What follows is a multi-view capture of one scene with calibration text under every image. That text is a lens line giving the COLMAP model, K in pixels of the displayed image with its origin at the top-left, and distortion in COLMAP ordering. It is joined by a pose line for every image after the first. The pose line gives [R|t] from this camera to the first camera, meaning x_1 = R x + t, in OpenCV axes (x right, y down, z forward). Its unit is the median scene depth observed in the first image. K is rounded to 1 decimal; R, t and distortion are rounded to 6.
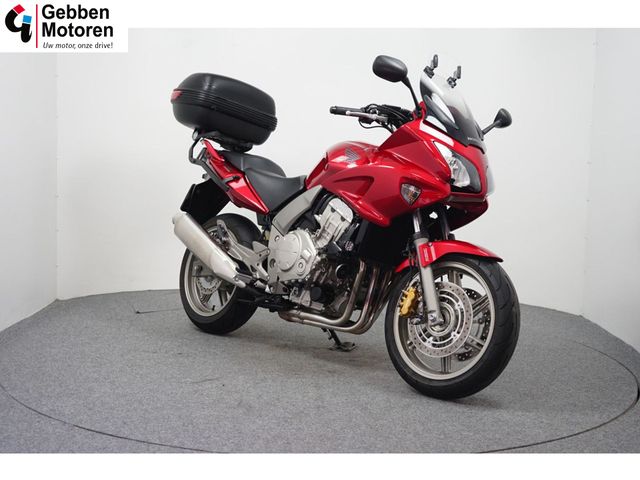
lens RADIAL K [[898.1, 0, 319.1], [0, 898.1, 239.7], [0, 0, 1]] dist [-0.051736, 0.000000]
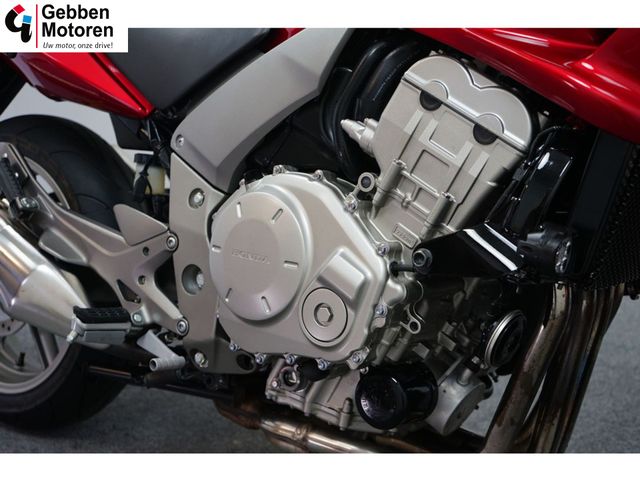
lens RADIAL K [[831.1, 0, 323.4], [0, 831.1, 241.5], [0, 0, 1]] dist [-0.017858, 0.000000]
pose [[0.971983, -0.115137, 0.204920, -0.067895], [0.075842, 0.978808, 0.190216, -0.040139], [-0.222478, -0.169345, 0.960118, 0.735571]]
